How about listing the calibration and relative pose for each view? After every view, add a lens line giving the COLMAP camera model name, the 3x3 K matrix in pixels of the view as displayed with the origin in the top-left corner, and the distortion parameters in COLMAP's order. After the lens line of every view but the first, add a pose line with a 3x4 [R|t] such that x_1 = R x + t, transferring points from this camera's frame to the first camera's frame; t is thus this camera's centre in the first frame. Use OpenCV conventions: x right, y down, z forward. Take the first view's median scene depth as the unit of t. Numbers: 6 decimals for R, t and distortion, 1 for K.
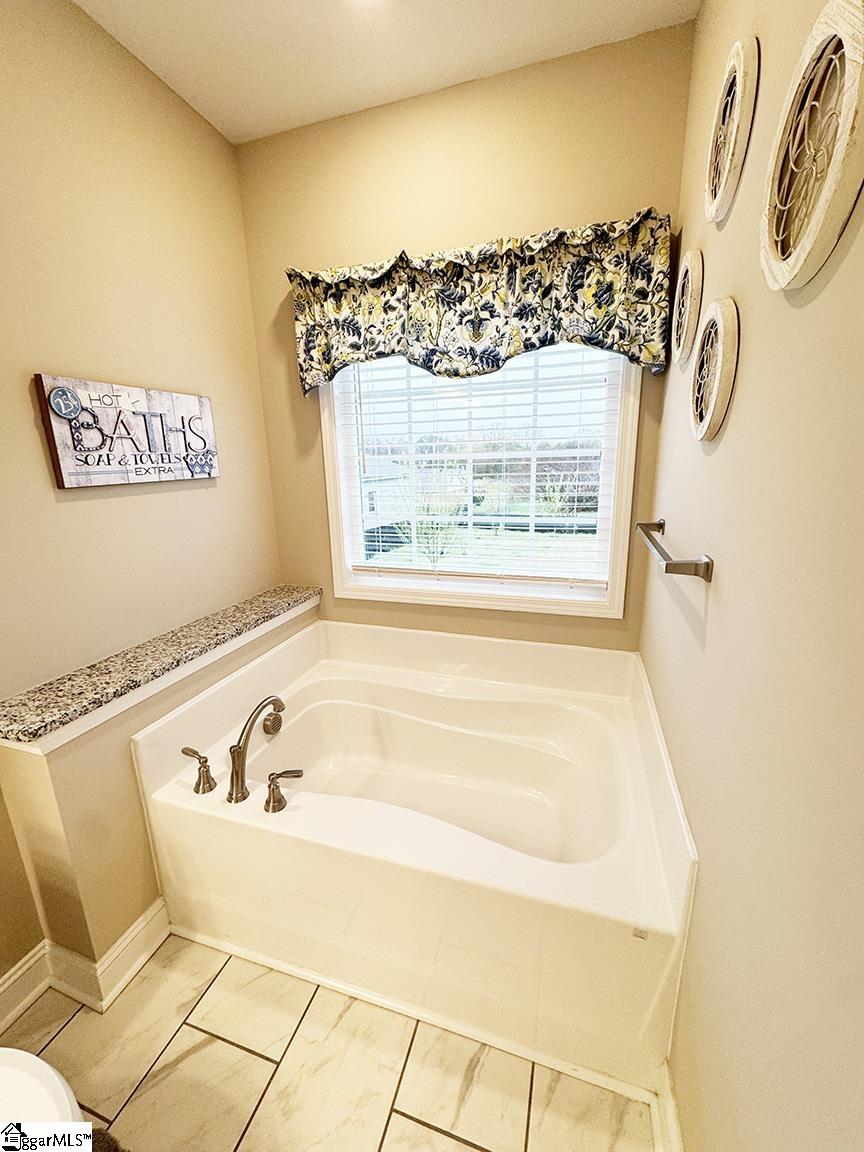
lens RADIAL K [[464.4, 0, 433.6], [0, 464.4, 579.0], [0, 0, 1]] dist [-0.000207, -0.000068]
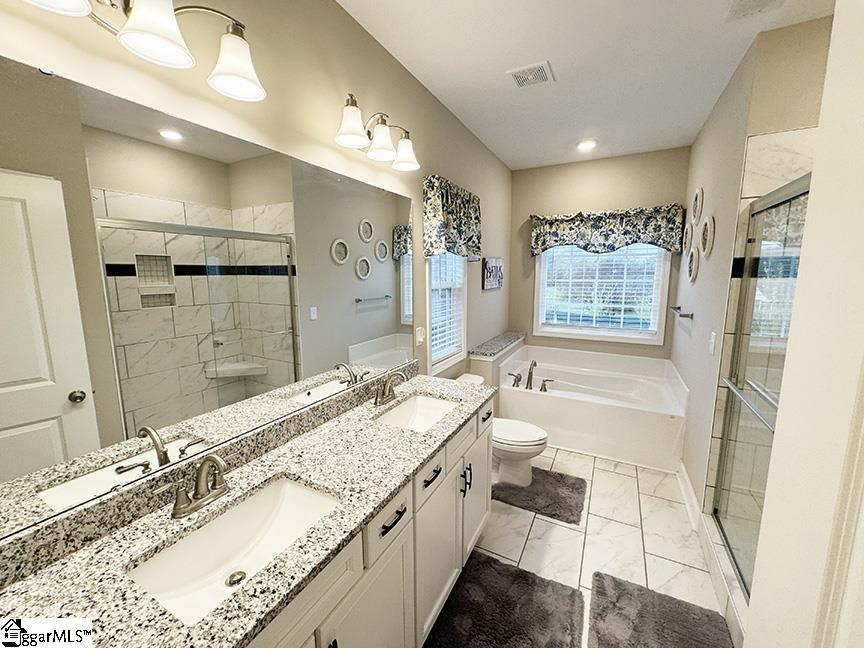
lens RADIAL K [[348.3, 0, 430.8], [0, 348.3, 323.0], [0, 0, 1]] dist [-0.000207, -0.000068]
pose [[0.982696, 0.046674, -0.179249, -0.563044], [-0.065278, 0.992911, -0.099331, 0.261271], [0.173342, 0.109313, 0.978776, -1.218107]]
